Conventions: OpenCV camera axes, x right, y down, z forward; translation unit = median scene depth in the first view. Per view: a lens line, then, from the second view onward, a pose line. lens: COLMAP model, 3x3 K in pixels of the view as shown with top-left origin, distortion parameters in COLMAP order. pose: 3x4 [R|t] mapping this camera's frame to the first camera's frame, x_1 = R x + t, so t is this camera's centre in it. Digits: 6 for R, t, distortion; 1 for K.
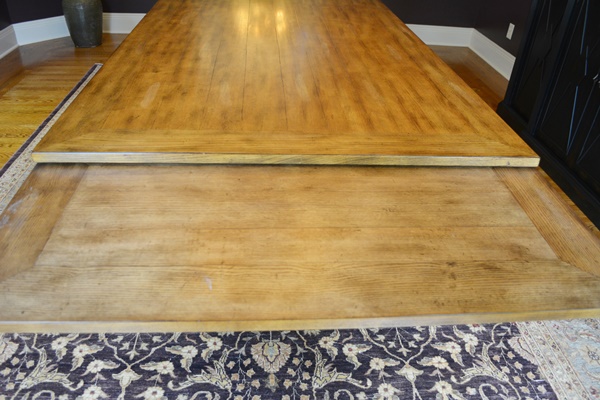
lens RADIAL K [[464.9, 0, 301.8], [0, 464.9, 200.7], [0, 0, 1]] dist [-0.082020, 0.008709]
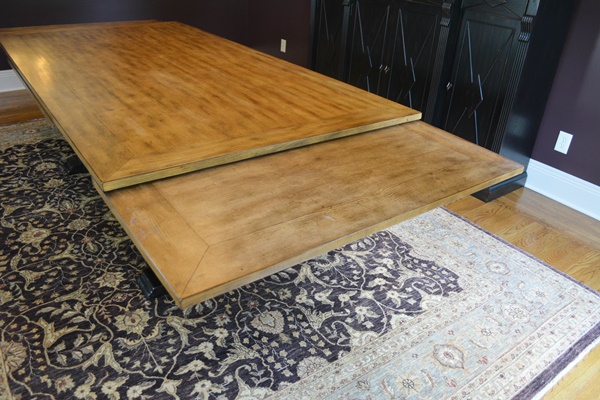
lens RADIAL K [[464.9, 0, 298.7], [0, 464.9, 200.3], [0, 0, 1]] dist [-0.082020, 0.008709]
pose [[0.847693, -0.261152, 0.461753, -0.501689], [0.288247, 0.957477, 0.012349, 0.041277], [-0.445343, 0.122630, 0.886922, -0.144219]]
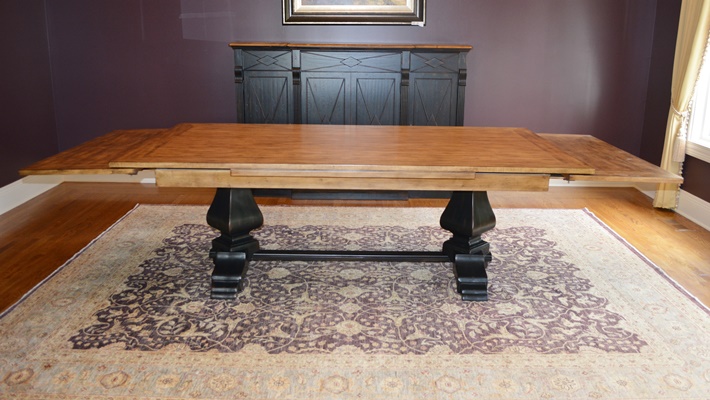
lens RADIAL K [[586.7, 0, 353.6], [0, 586.7, 193.8], [0, 0, 1]] dist [-0.079987, 0.000783]
pose [[0.080377, -0.320555, 0.943814, -2.303707], [0.557085, 0.799635, 0.224144, -0.881146], [-0.826557, 0.507768, 0.242849, 0.930749]]
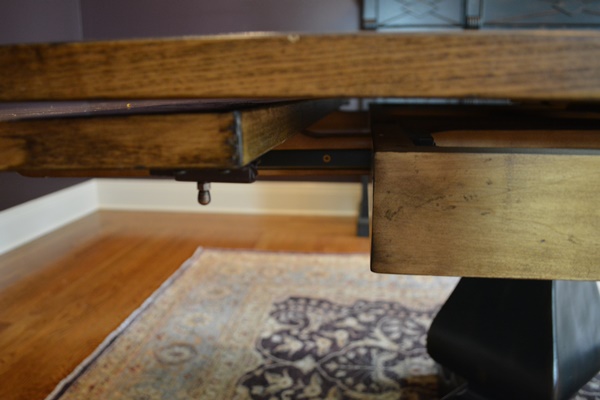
lens RADIAL K [[464.9, 0, 300.2], [0, 464.9, 201.1], [0, 0, 1]] dist [-0.082020, 0.008709]
pose [[0.206381, -0.283440, 0.936519, -0.653062], [0.569192, 0.813295, 0.120712, -0.908452], [-0.795881, 0.508147, 0.329181, 1.910916]]
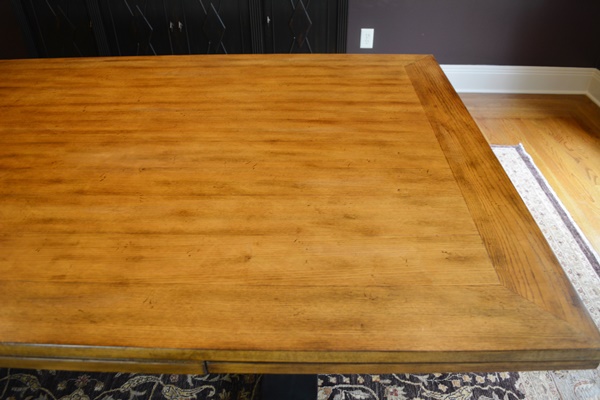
lens RADIAL K [[464.9, 0, 297.8], [0, 464.9, 201.4], [0, 0, 1]] dist [-0.082020, 0.008709]
pose [[0.097800, -0.637362, 0.764333, -0.683764], [0.578254, 0.661461, 0.477589, -0.548912], [-0.809974, 0.395270, 0.433248, 0.697923]]
